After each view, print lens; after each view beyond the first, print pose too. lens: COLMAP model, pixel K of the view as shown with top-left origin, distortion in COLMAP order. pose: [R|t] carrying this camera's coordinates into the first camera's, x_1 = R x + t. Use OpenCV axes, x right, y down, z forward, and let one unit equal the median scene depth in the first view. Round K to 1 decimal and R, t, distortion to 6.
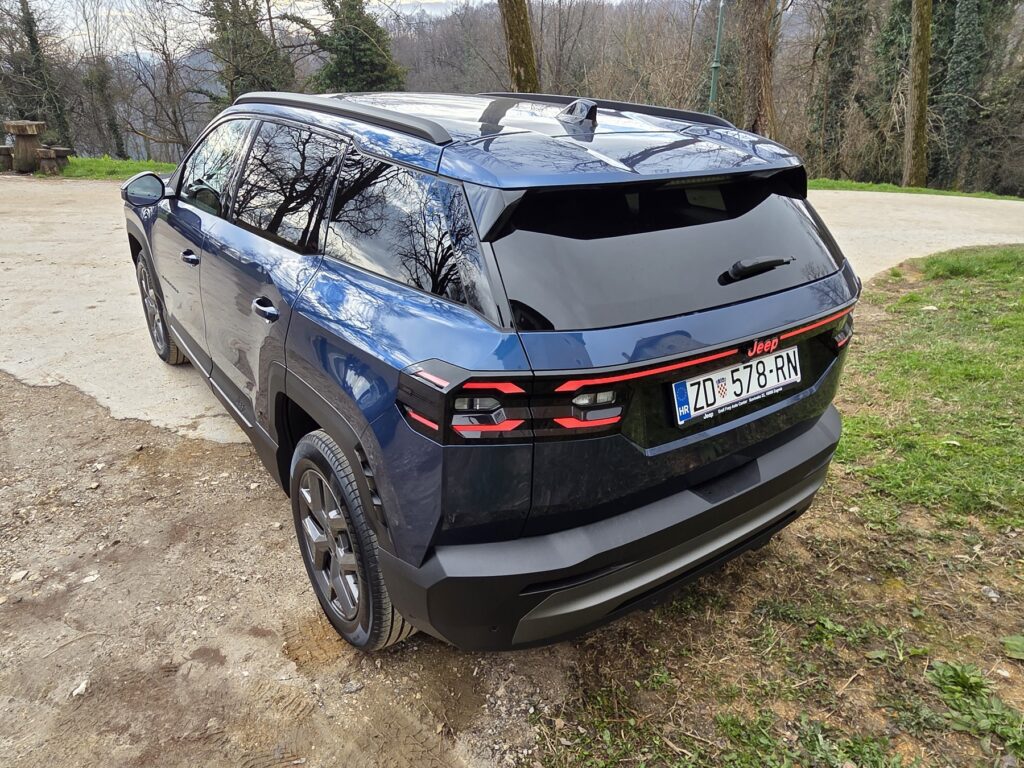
lens RADIAL K [[673.7, 0, 512.0], [0, 673.7, 384.0], [0, 0, 1]] dist [-0.000444, -0.002682]
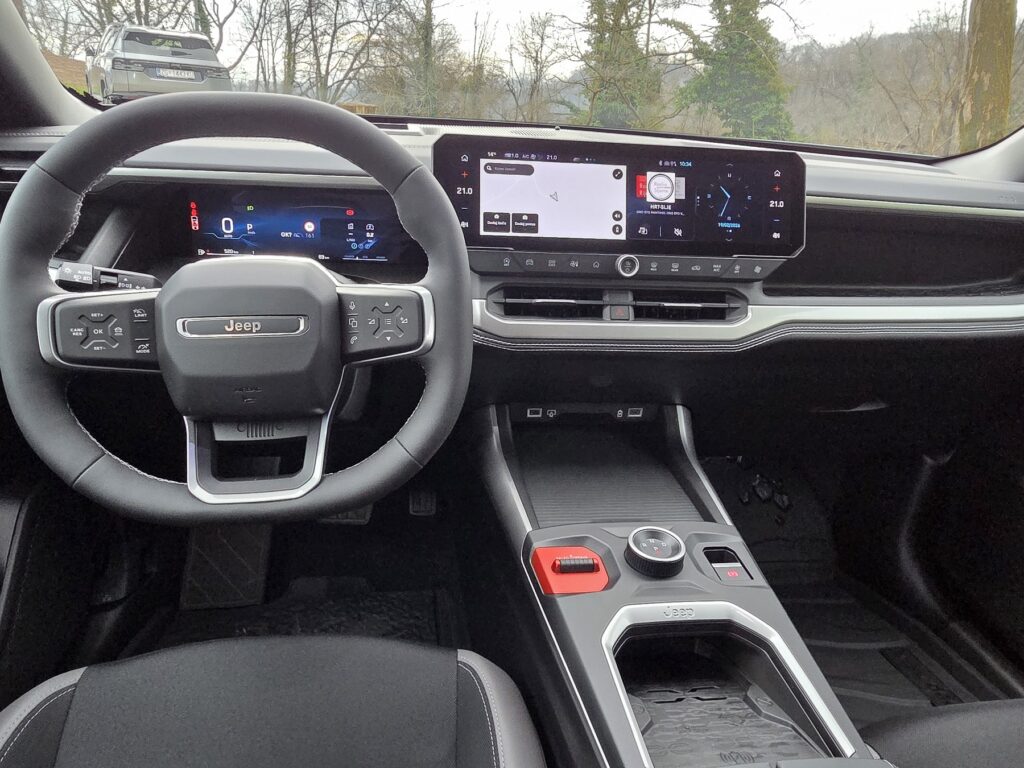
lens RADIAL K [[673.7, 0, 512.0], [0, 673.7, 384.0], [0, 0, 1]] dist [-0.000444, -0.002682]
pose [[0.881706, 0.223547, -0.415477, -0.057223], [-0.239362, 0.970824, 0.014387, -0.065178], [0.406571, 0.086765, 0.909490, 0.226068]]
